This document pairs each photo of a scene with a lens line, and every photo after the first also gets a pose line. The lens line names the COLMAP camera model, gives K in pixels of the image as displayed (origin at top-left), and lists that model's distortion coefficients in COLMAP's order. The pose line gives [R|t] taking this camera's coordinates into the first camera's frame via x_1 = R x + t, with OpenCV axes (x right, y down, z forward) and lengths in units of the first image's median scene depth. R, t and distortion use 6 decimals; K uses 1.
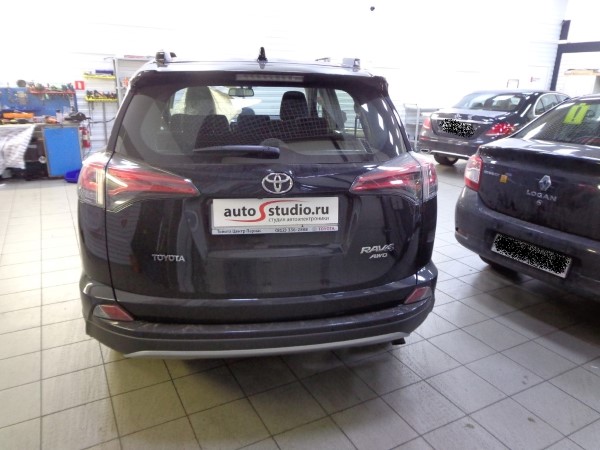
lens RADIAL K [[448.6, 0, 301.9], [0, 448.6, 223.8], [0, 0, 1]] dist [0.012077, -0.000068]
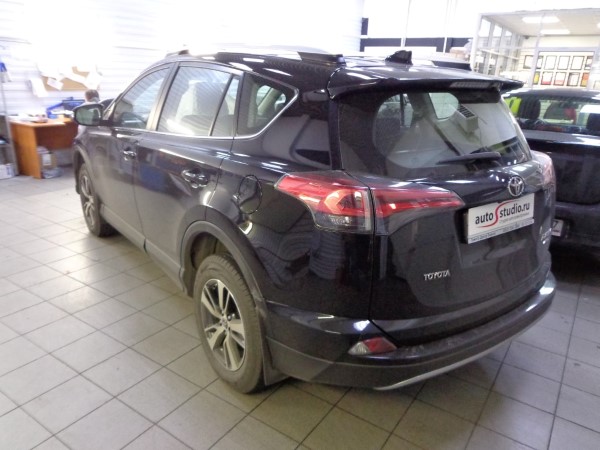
lens RADIAL K [[448.6, 0, 301.9], [0, 448.6, 223.8], [0, 0, 1]] dist [0.012077, -0.000068]
pose [[0.889584, -0.136698, 0.435836, -0.922047], [0.122846, 0.990613, 0.059959, -0.121253], [-0.439941, 0.000202, 0.898026, 0.251558]]
